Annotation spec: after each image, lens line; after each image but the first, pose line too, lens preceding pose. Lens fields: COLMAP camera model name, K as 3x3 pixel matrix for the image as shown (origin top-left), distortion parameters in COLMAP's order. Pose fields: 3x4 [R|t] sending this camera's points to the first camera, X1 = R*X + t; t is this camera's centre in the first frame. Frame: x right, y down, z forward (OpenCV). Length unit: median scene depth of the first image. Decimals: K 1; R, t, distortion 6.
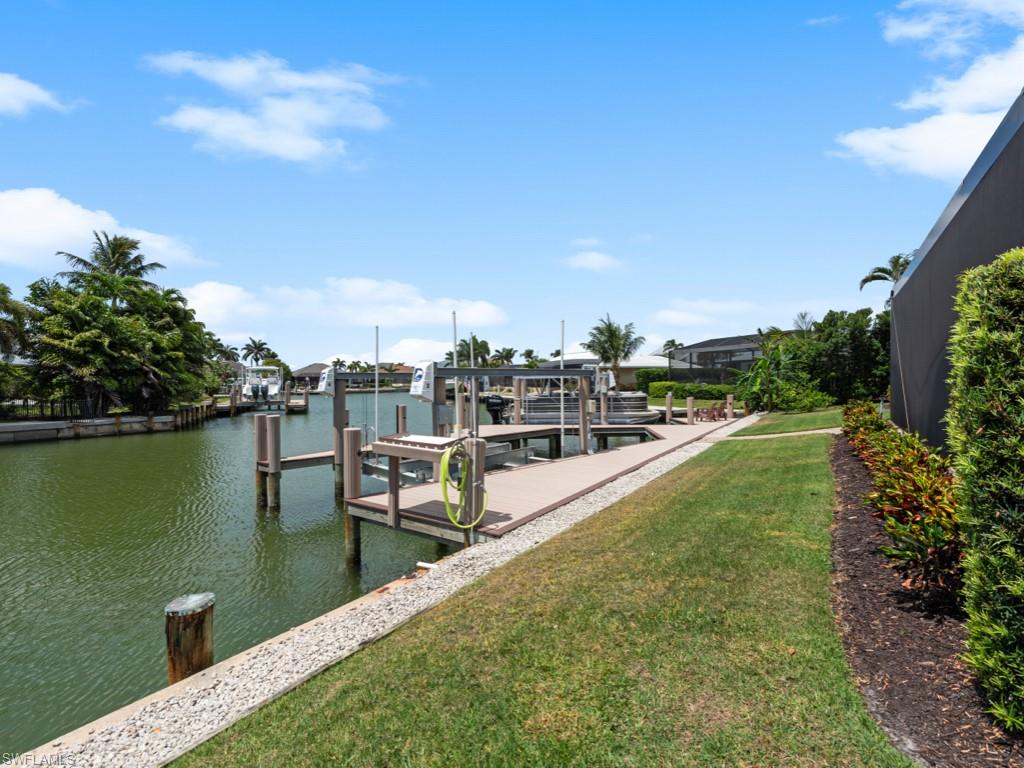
lens RADIAL K [[455.1, 0, 514.2], [0, 455.1, 402.1], [0, 0, 1]] dist [0.003218, -0.000037]
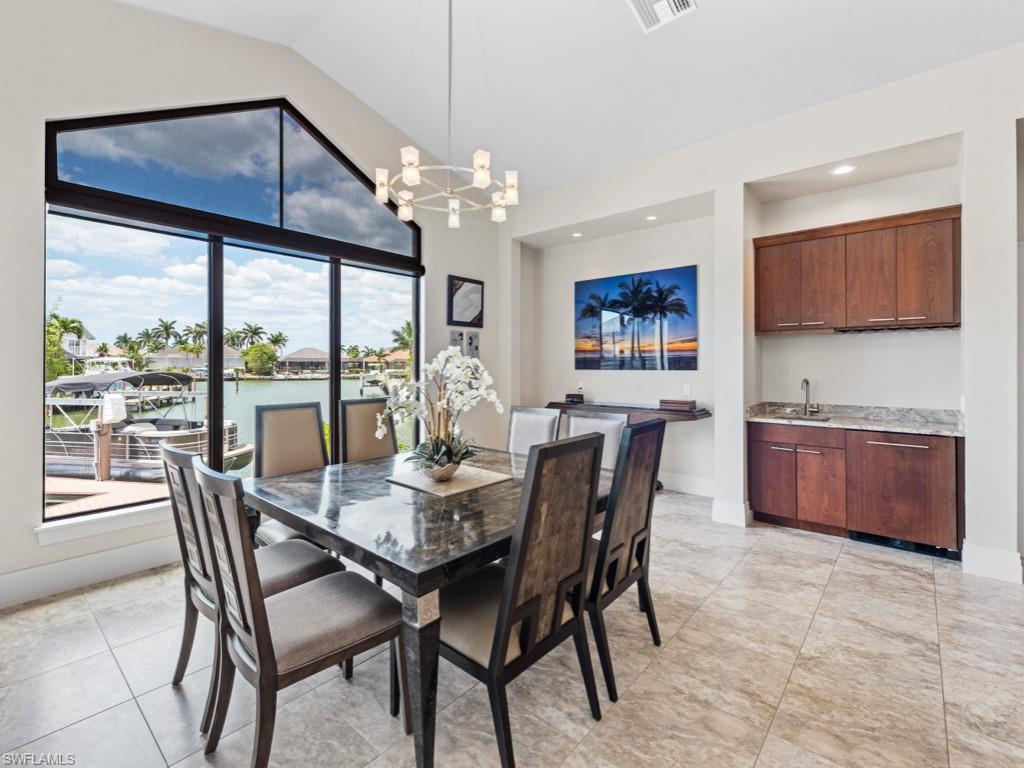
lens RADIAL K [[463.8, 0, 511.4], [0, 463.8, 361.8], [0, 0, 1]] dist [0.016885, -0.011596]
pose [[0.995005, 0.011737, -0.099134, 0.535659], [-0.016874, 0.998549, -0.051139, -0.059050], [0.098390, 0.052557, 0.993759, 0.261252]]
